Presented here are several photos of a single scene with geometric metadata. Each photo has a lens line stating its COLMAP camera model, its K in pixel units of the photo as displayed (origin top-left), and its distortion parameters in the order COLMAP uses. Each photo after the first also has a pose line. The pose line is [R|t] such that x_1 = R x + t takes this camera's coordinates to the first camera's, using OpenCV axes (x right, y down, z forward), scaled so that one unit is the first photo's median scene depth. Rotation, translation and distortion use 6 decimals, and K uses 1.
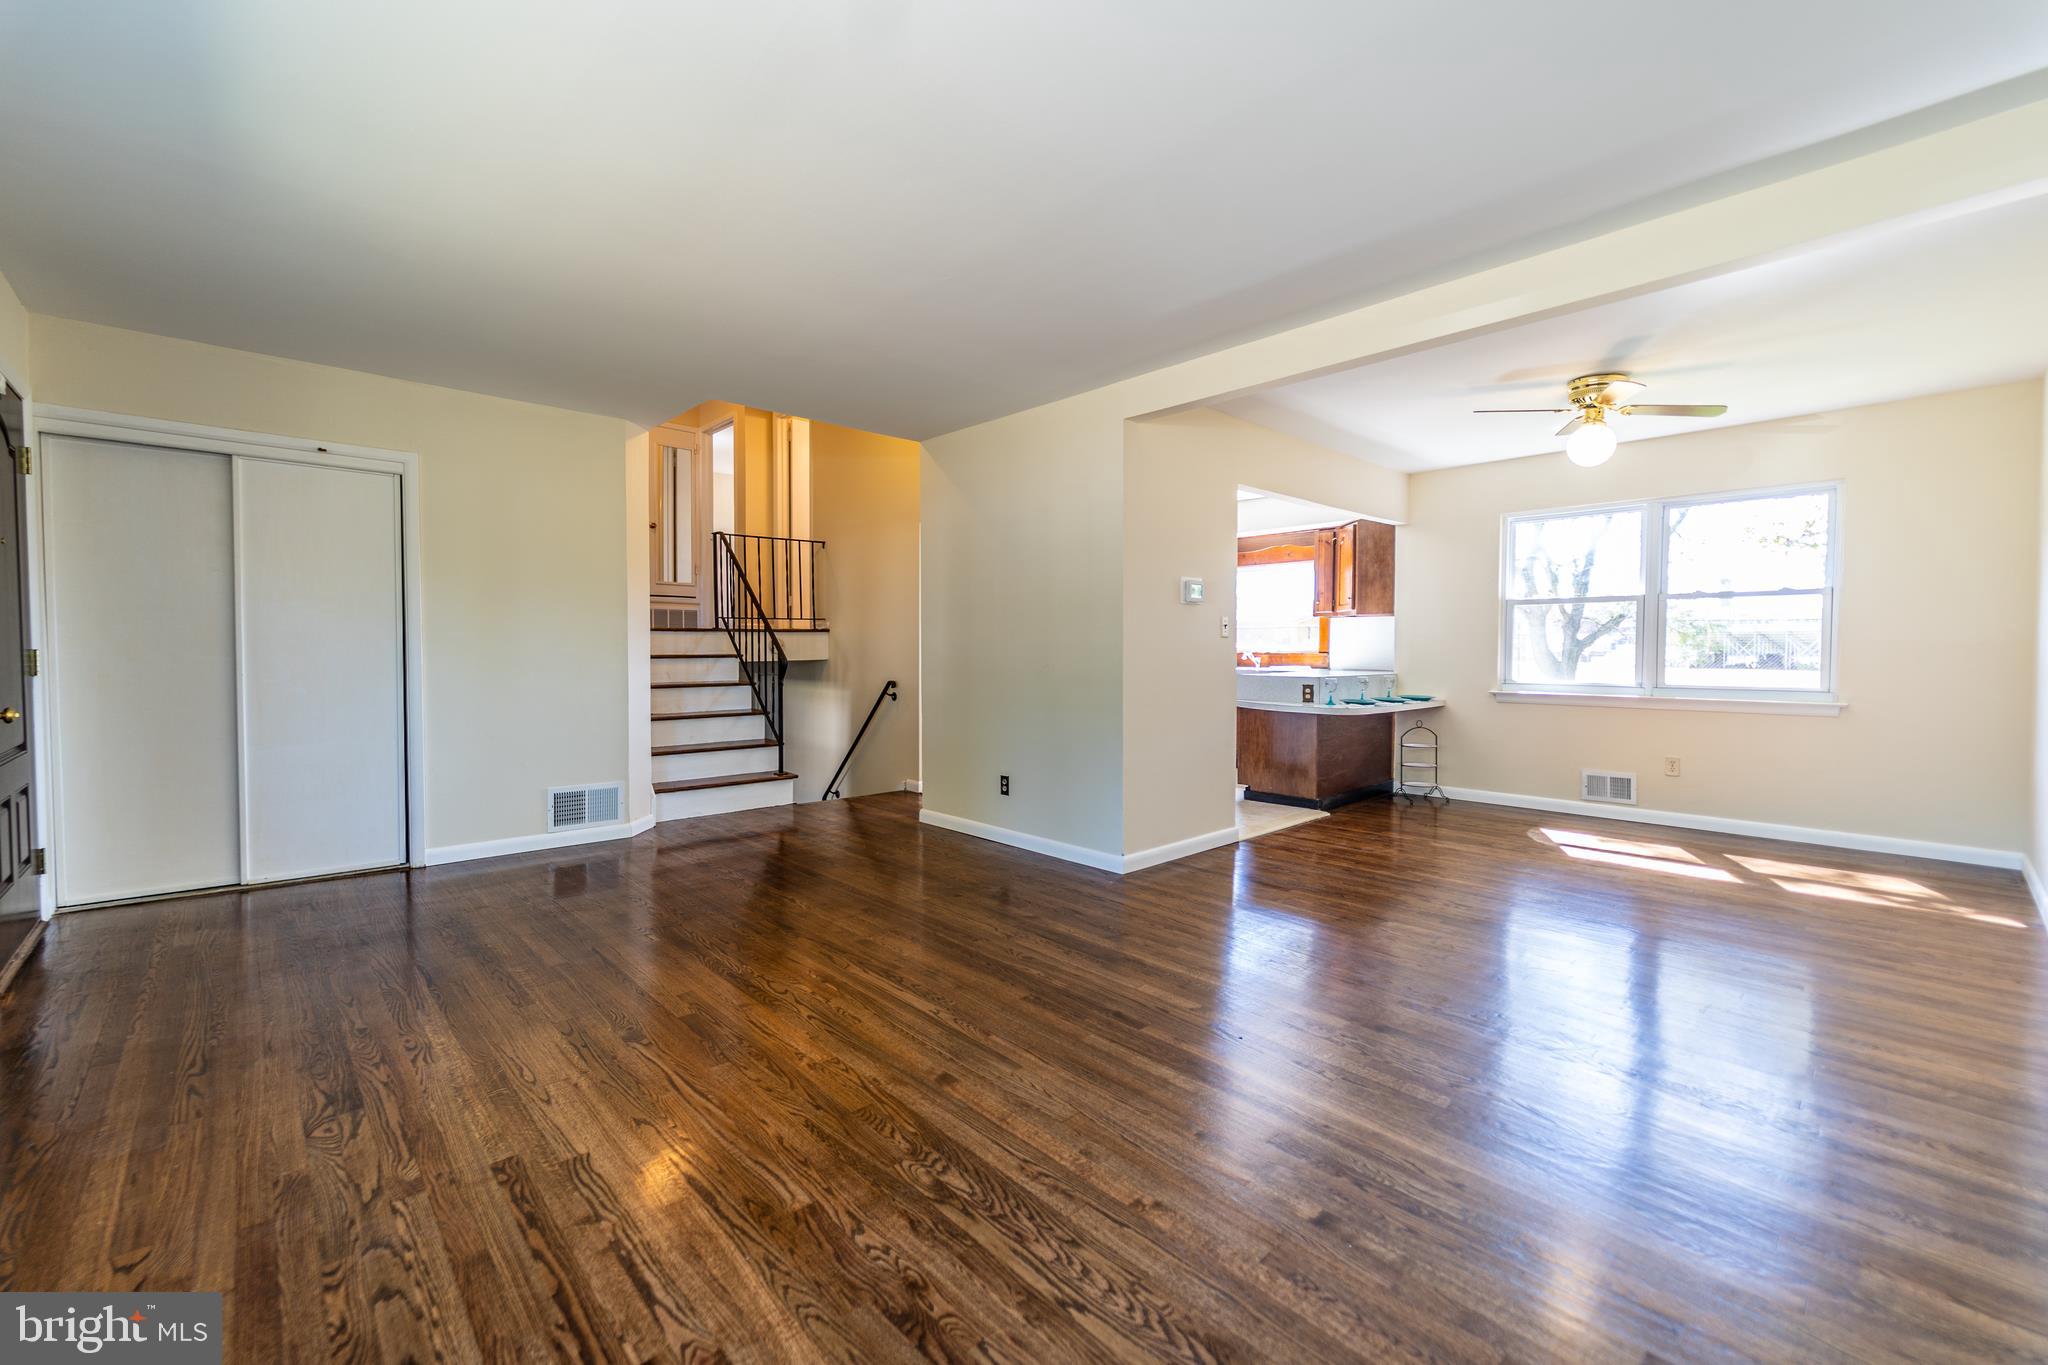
lens RADIAL K [[829.8, 0, 1013.3], [0, 829.8, 677.4], [0, 0, 1]] dist [0.009328, -0.006423]
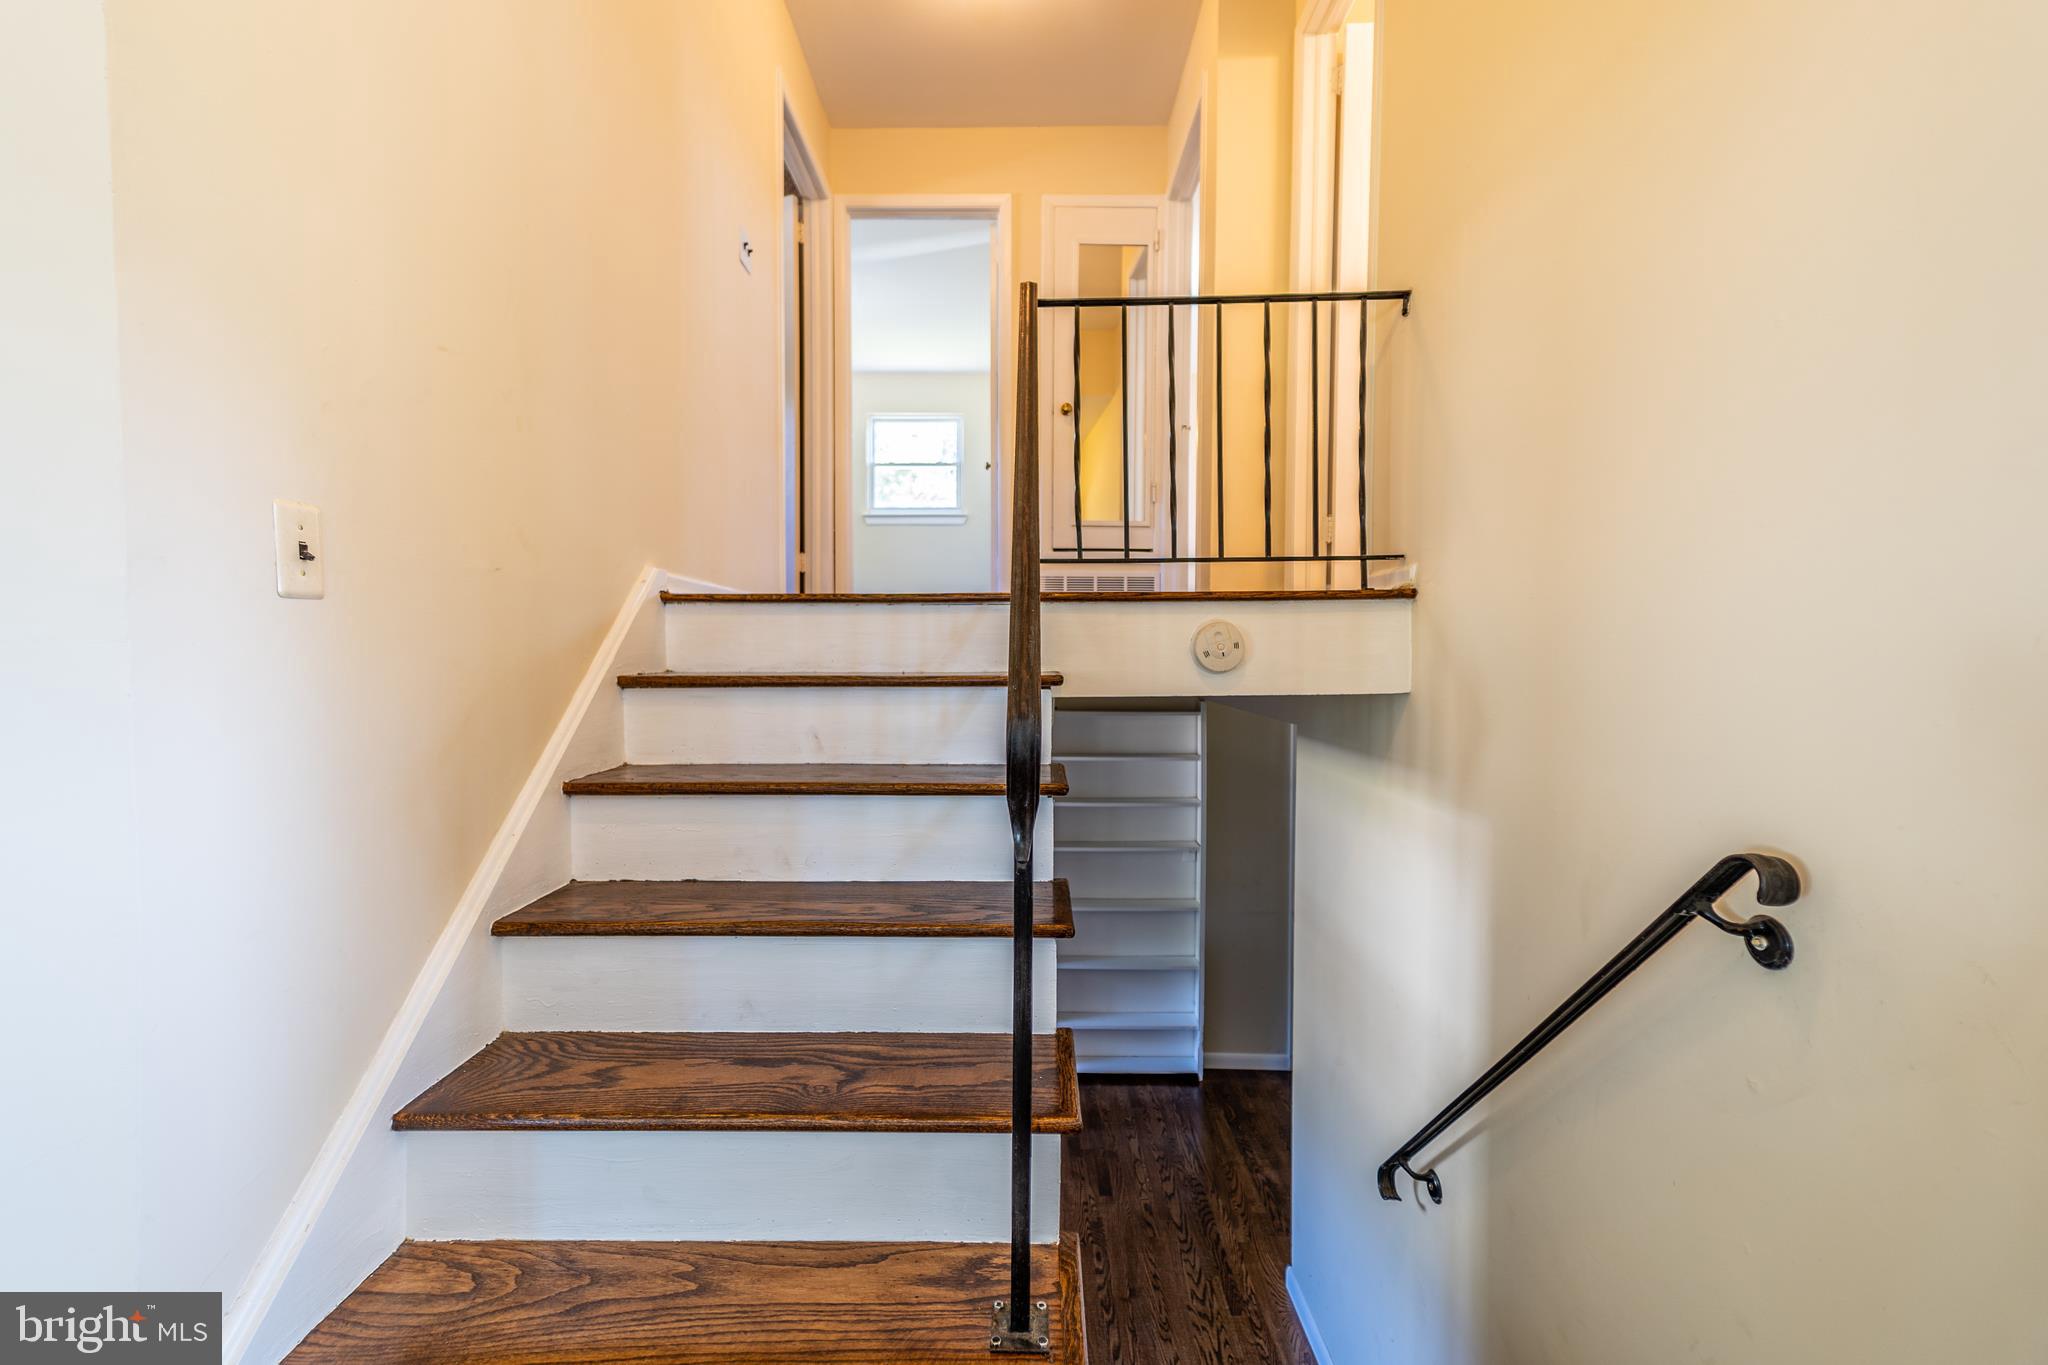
lens RADIAL K [[829.8, 0, 1013.3], [0, 829.8, 677.4], [0, 0, 1]] dist [0.009328, -0.006423]
pose [[0.727783, 0.018522, -0.685558, -0.127768], [-0.028646, 0.999584, -0.003404, -0.022815], [0.685209, 0.022116, 0.728010, 0.705081]]
